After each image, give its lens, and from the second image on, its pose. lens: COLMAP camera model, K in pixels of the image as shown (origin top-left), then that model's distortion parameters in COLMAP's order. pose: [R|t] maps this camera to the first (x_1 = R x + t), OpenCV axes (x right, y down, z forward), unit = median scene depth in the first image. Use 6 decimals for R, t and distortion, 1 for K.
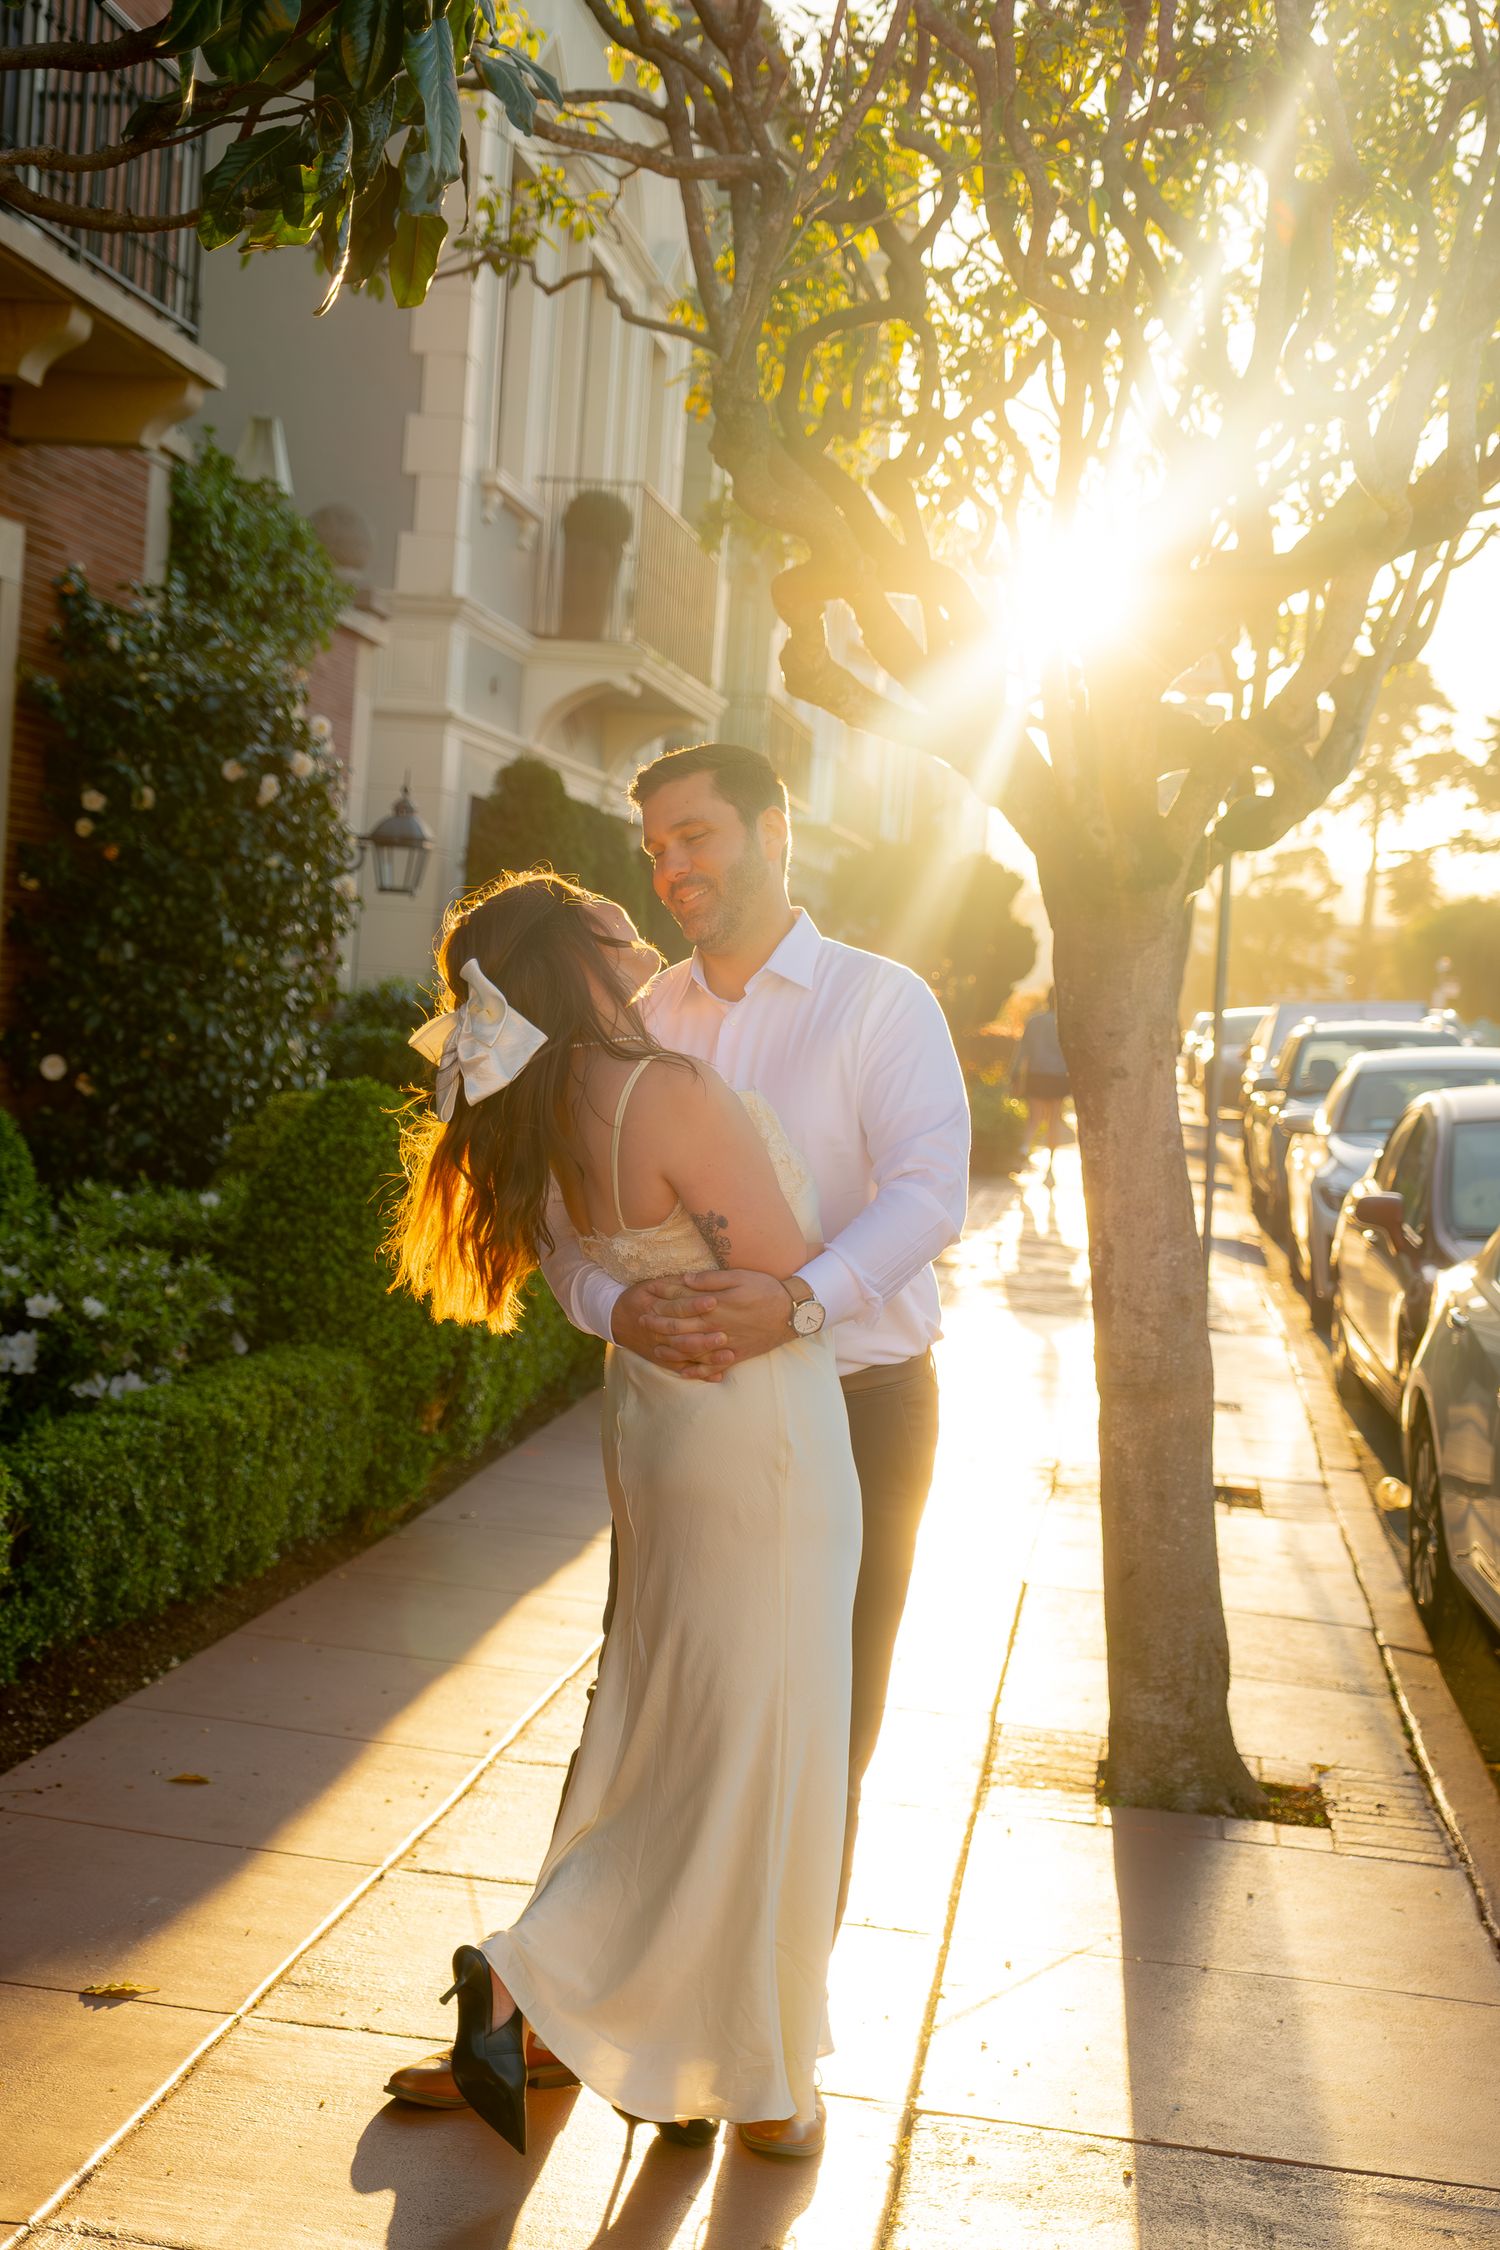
lens RADIAL K [[3397.6, 0, 748.7], [0, 3397.6, 1126.1], [0, 0, 1]] dist [0.039082, 0.000000]
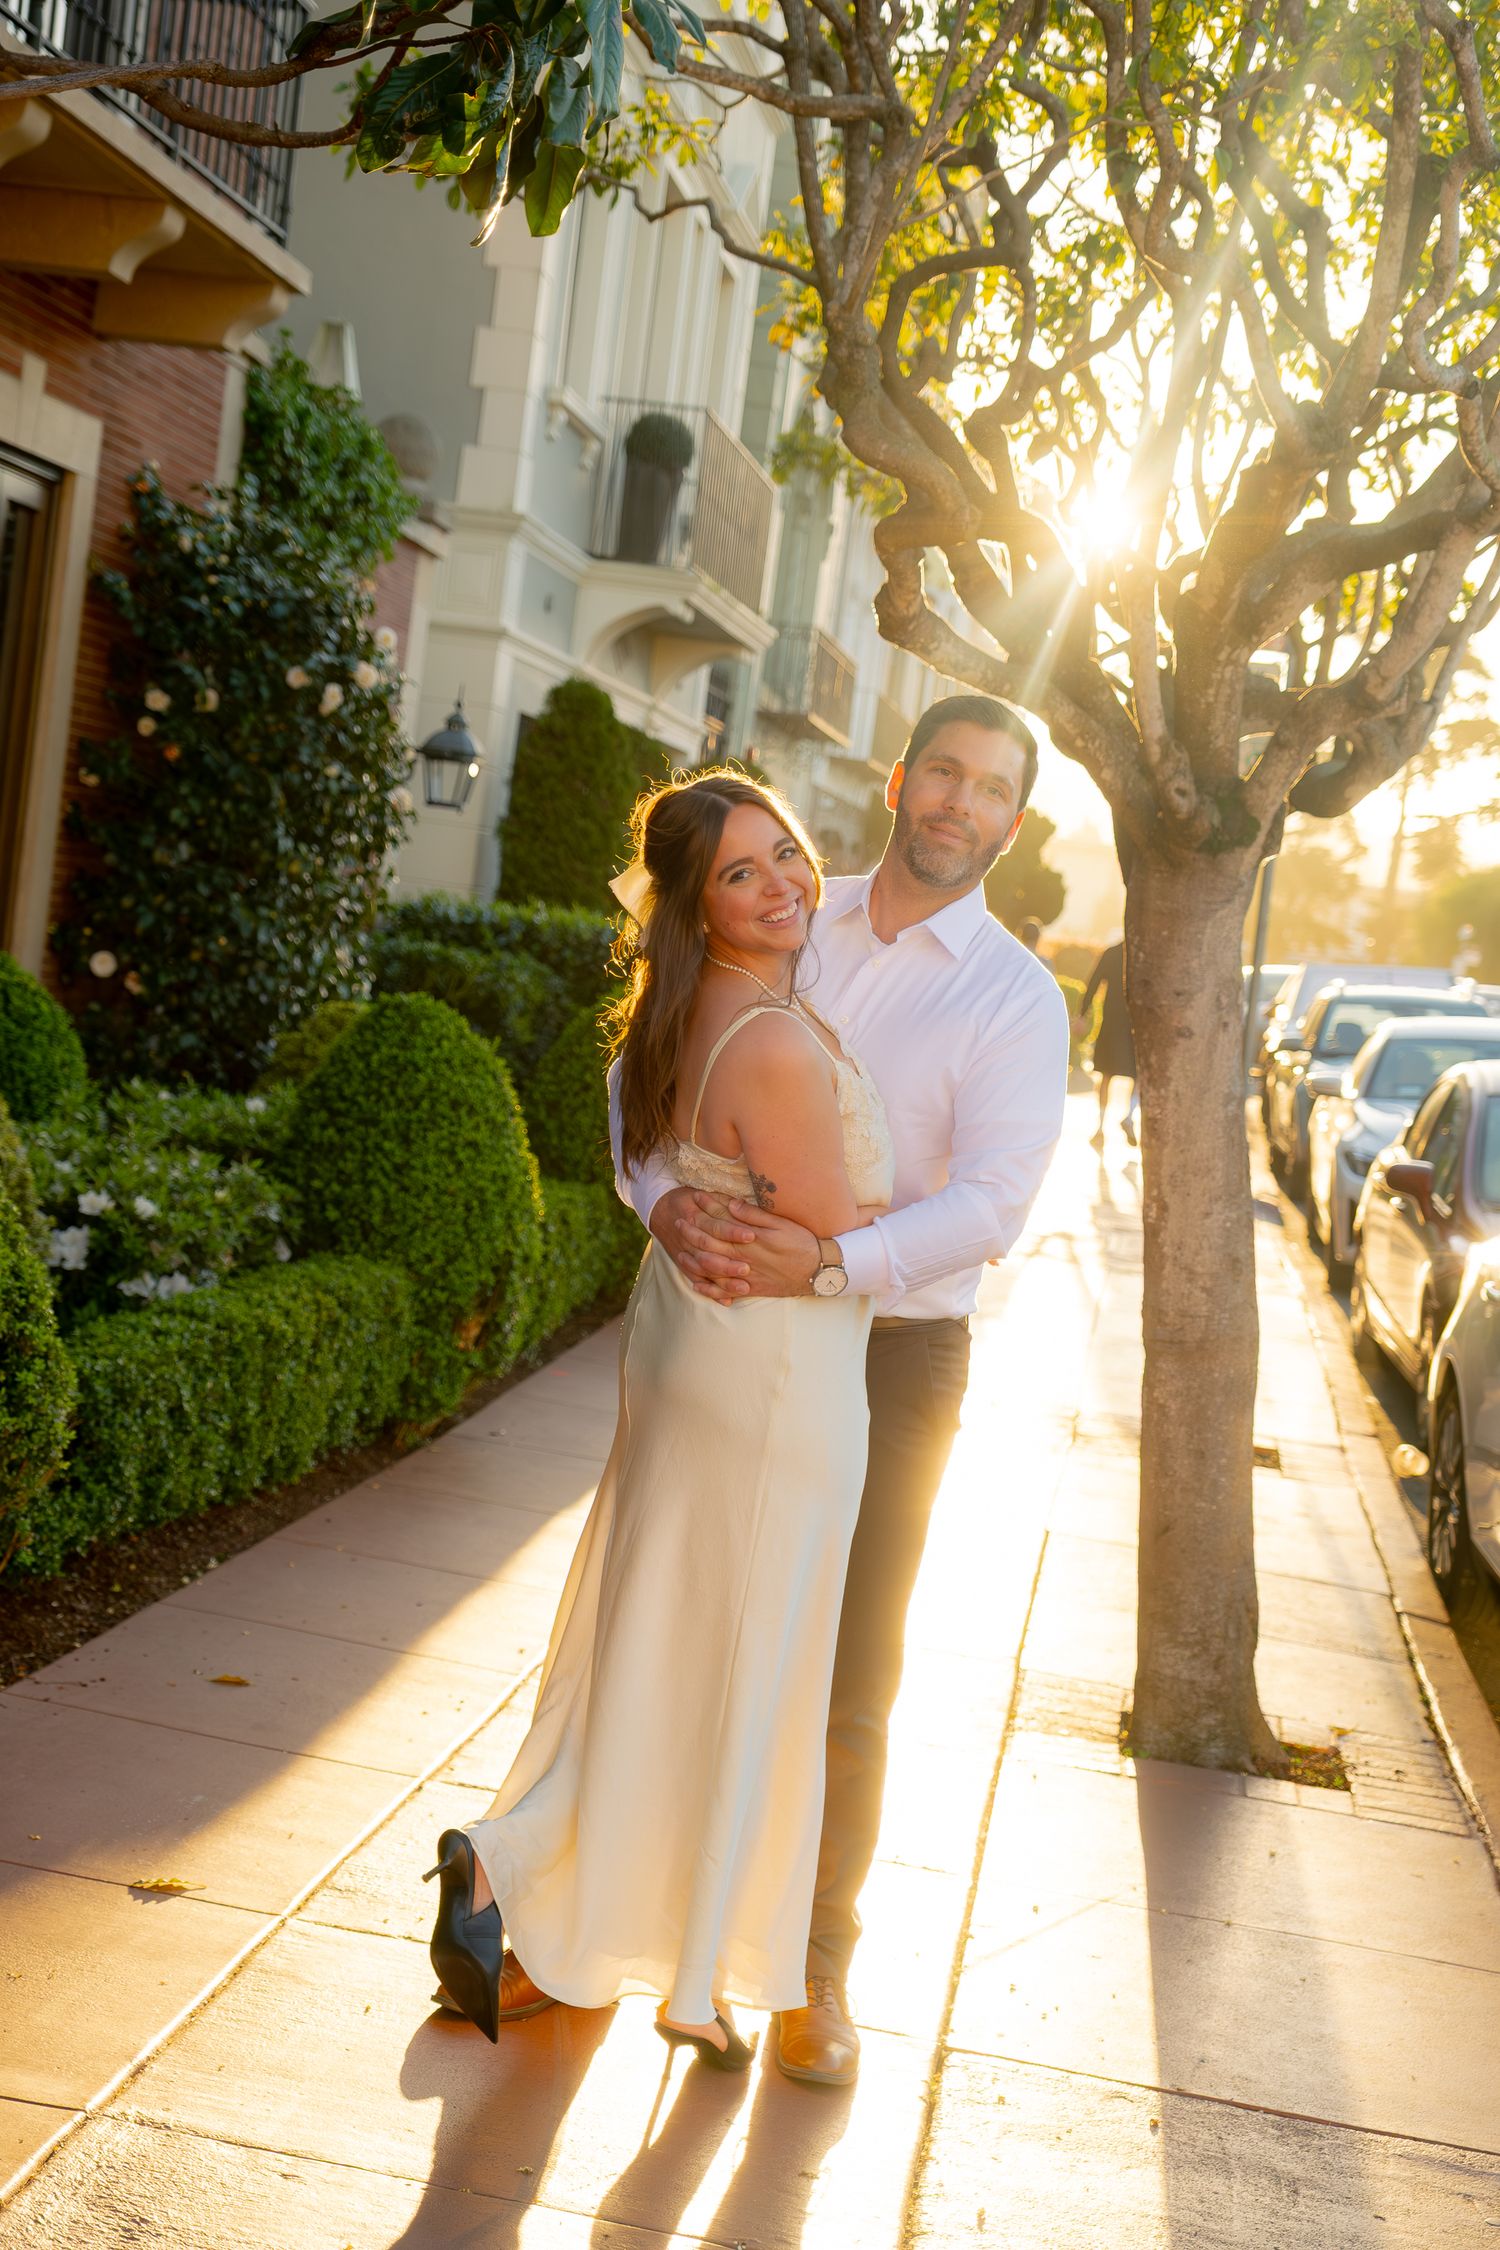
lens RADIAL K [[3397.6, 0, 751.1], [0, 3397.6, 1122.8], [0, 0, 1]] dist [0.039082, 0.000000]
pose [[0.998460, 0.055461, -0.001561, -0.013343], [-0.055419, 0.998261, 0.020095, -0.001786], [0.002673, -0.019977, 0.999797, -0.004761]]
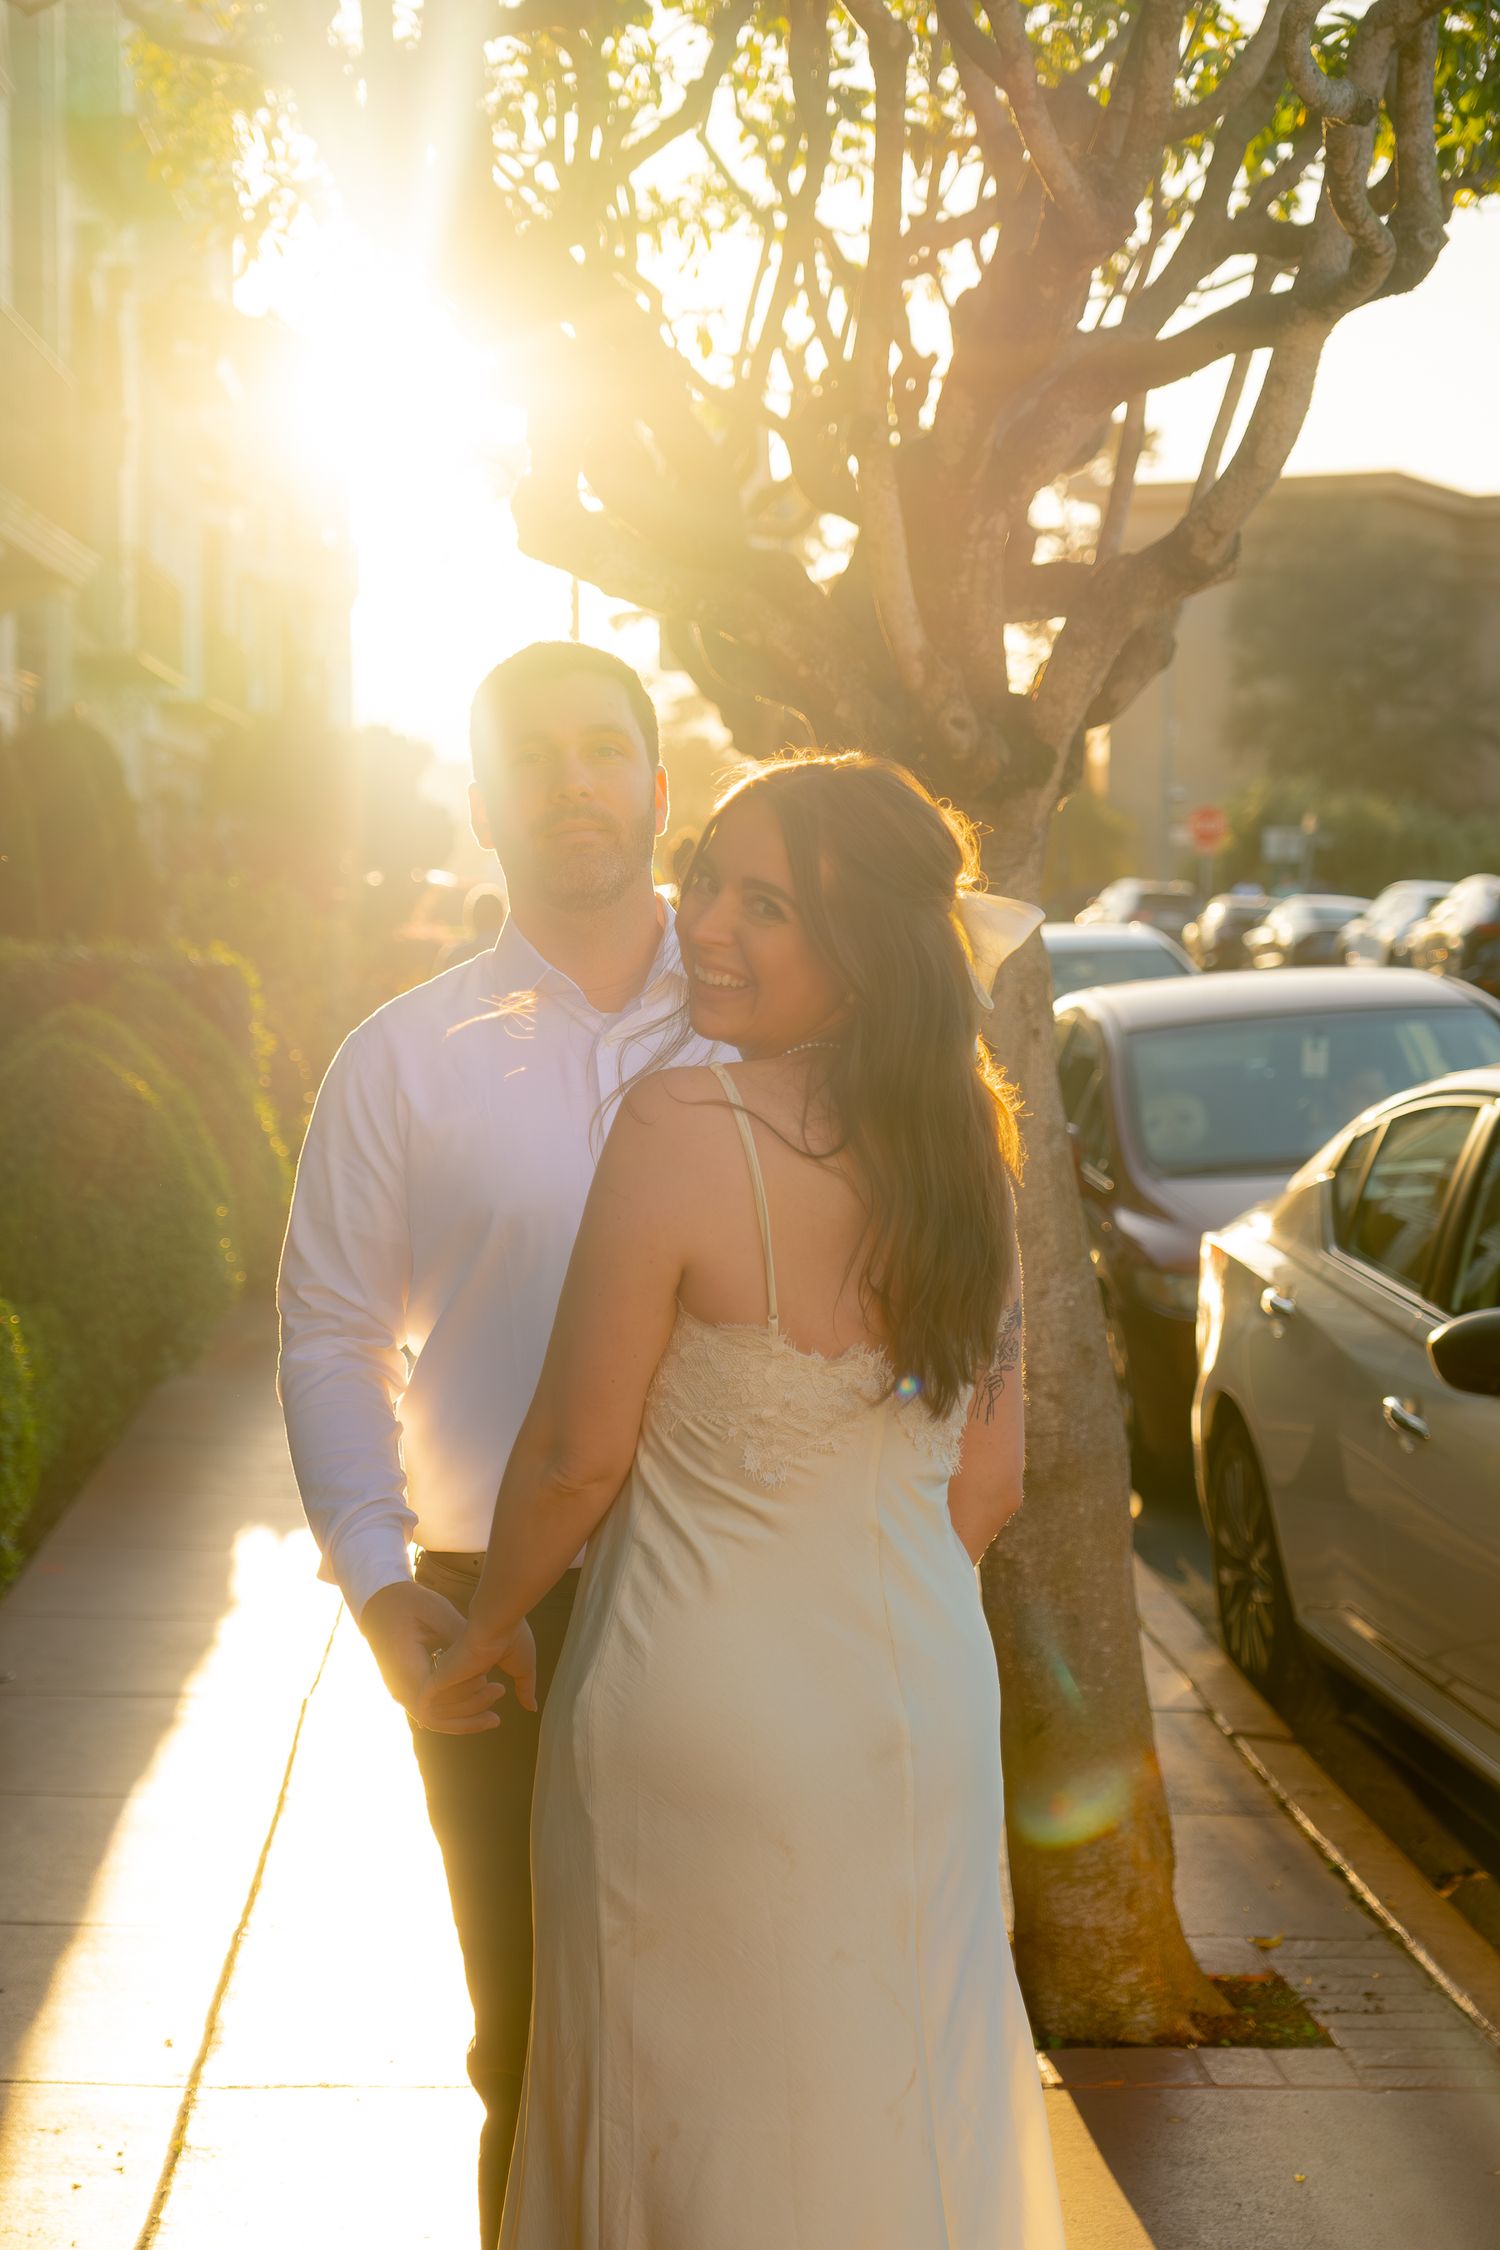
lens RADIAL K [[3972.5, 0, 748.4], [0, 3972.5, 1129.3], [0, 0, 1]] dist [0.074011, 0.000000]
pose [[0.983267, -0.079494, 0.163908, -0.067856], [0.075482, 0.996678, 0.030571, -0.023954], [-0.165794, -0.017687, 0.986002, 0.141341]]
